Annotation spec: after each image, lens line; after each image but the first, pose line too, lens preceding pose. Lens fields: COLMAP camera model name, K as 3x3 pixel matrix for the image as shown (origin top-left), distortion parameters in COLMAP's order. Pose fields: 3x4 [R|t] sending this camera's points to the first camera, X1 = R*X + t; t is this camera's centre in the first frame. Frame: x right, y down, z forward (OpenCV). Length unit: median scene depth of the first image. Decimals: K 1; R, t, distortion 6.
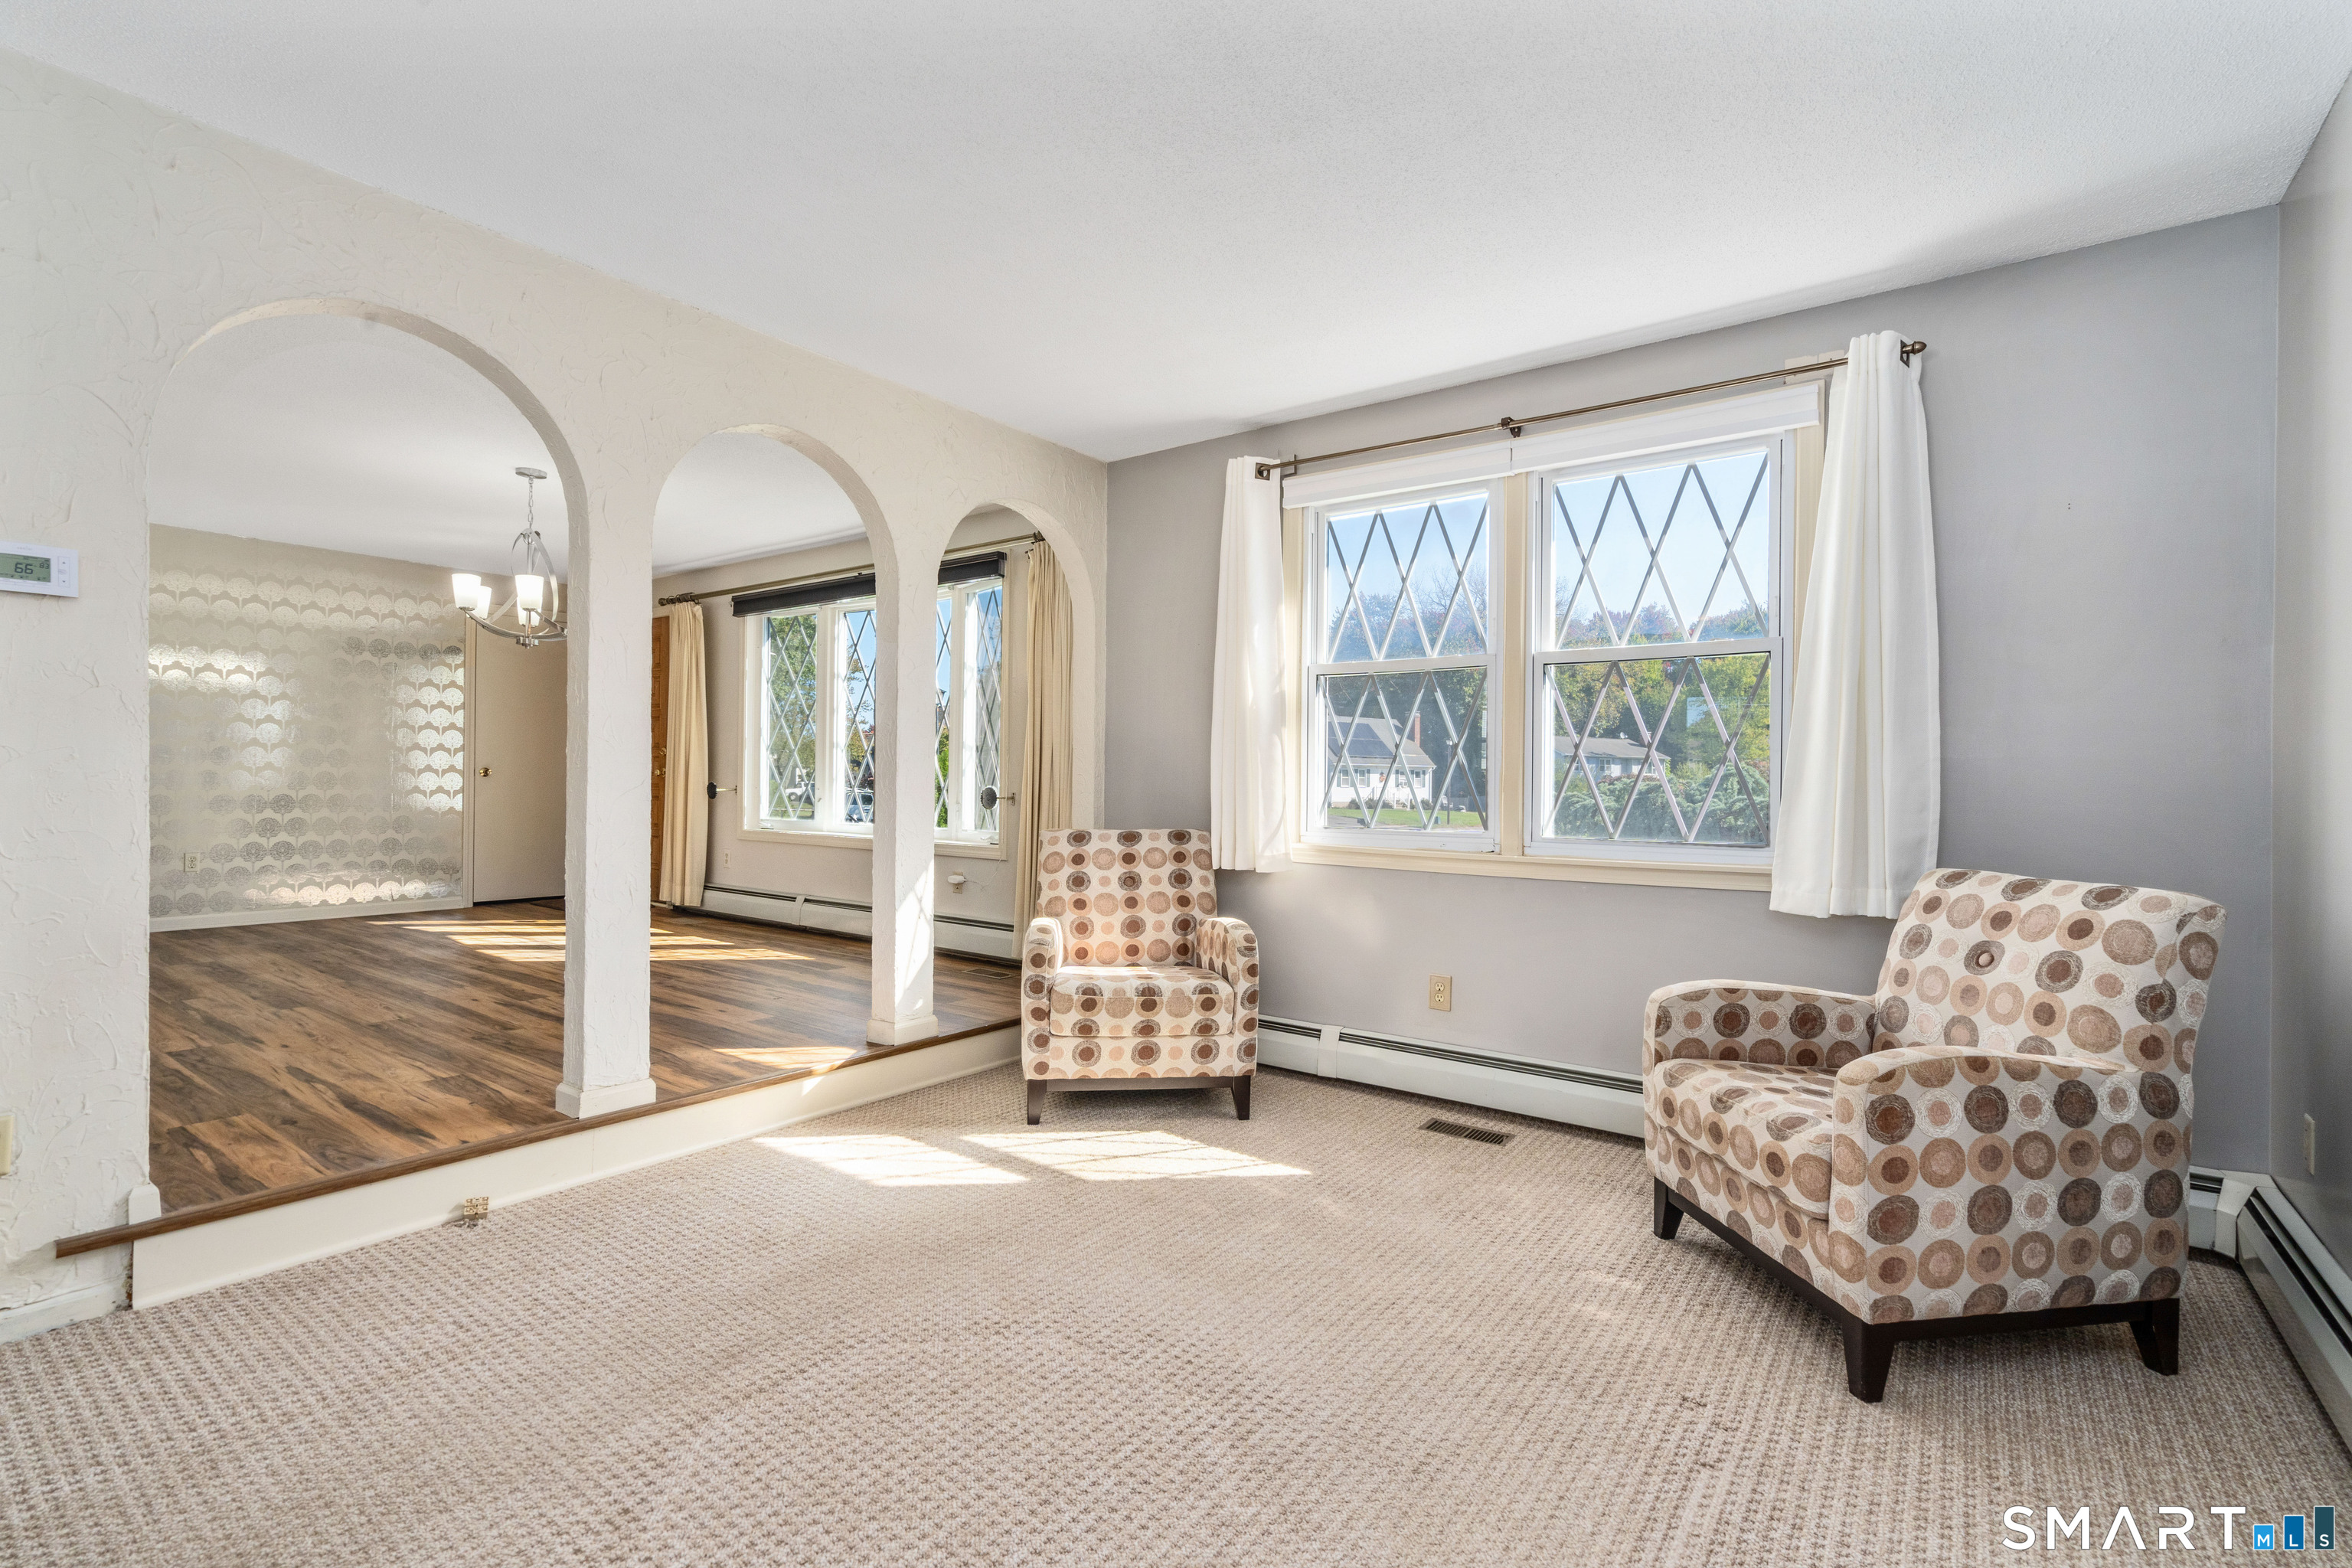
lens RADIAL K [[1055.8, 0, 1167.4], [0, 1055.8, 775.6], [0, 0, 1]] dist [-0.001607, 0.000944]
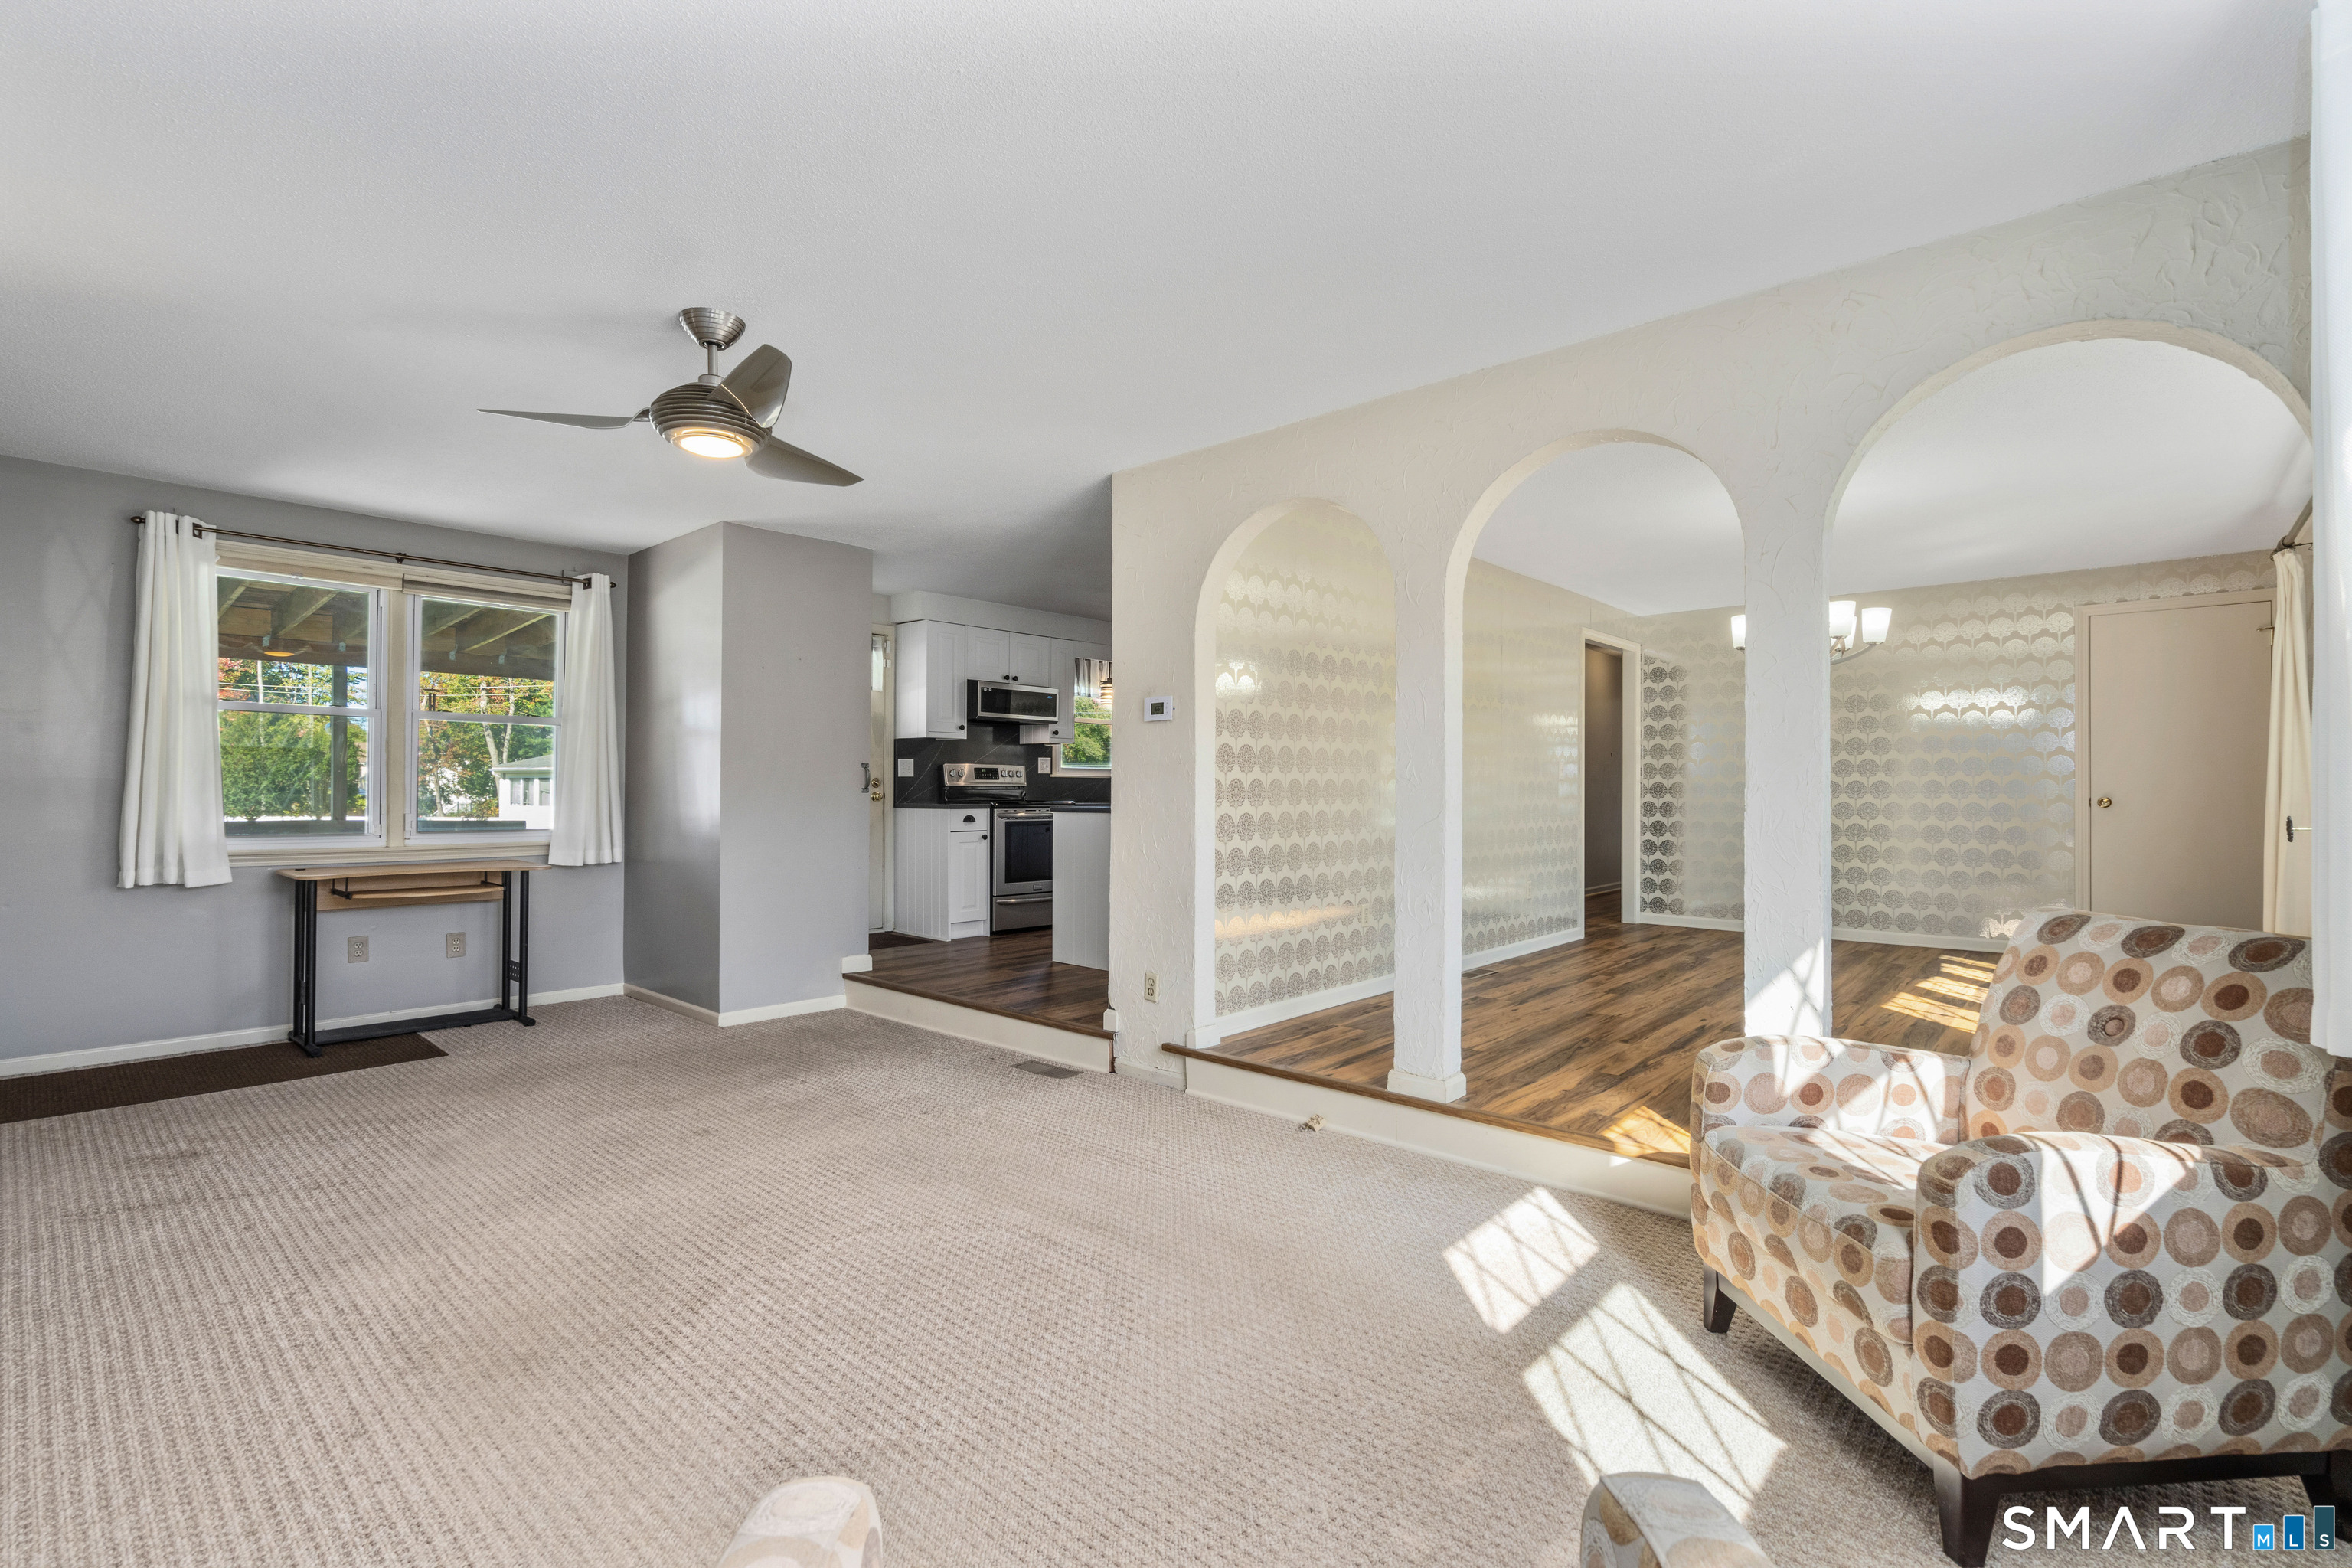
lens RADIAL K [[1058.9, 0, 1176.1], [0, 1058.9, 793.8], [0, 0, 1]] dist [-0.002291, -0.000179]
pose [[-0.085182, -0.014141, -0.996265, 0.664955], [0.002250, 0.999894, -0.014385, -0.002015], [0.996363, -0.003467, -0.085141, 0.825237]]
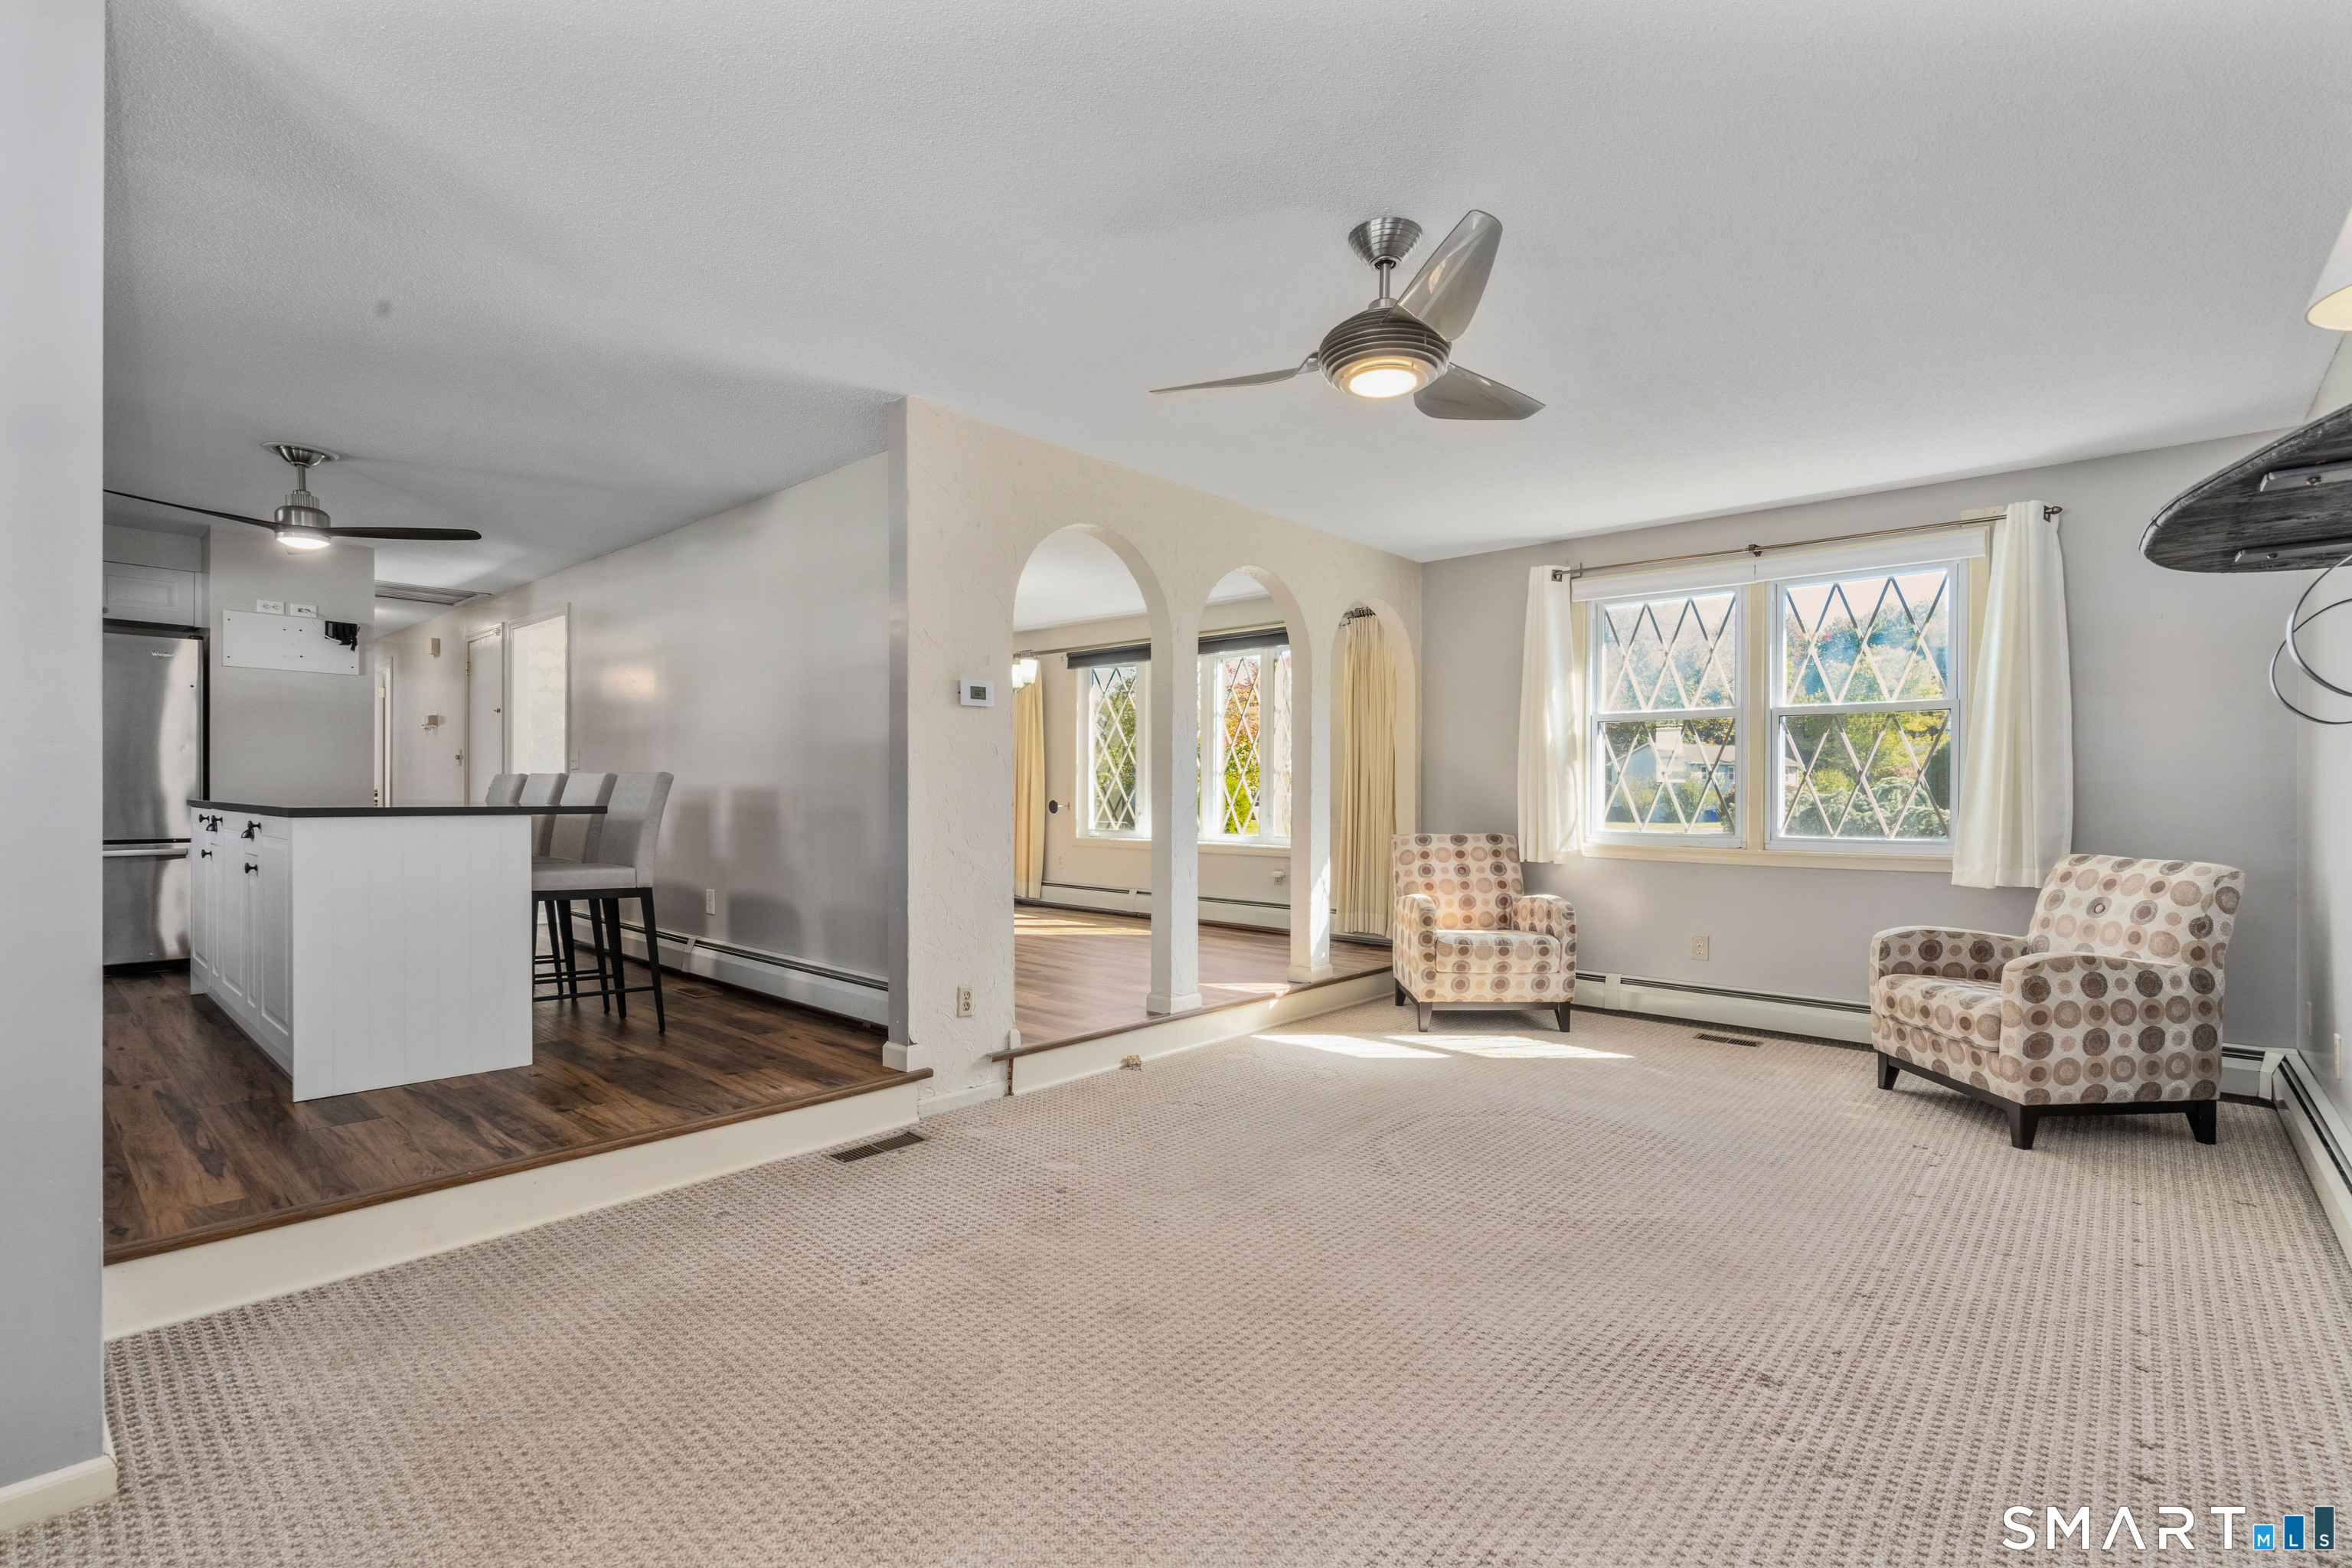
lens RADIAL K [[1058.9, 0, 1176.1], [0, 1058.9, 793.8], [0, 0, 1]] dist [-0.002291, -0.000179]
pose [[0.996161, -0.008244, -0.087146, -0.394445], [0.008851, 0.999939, 0.006578, -0.019791], [0.087087, -0.007324, 0.996174, -0.589657]]
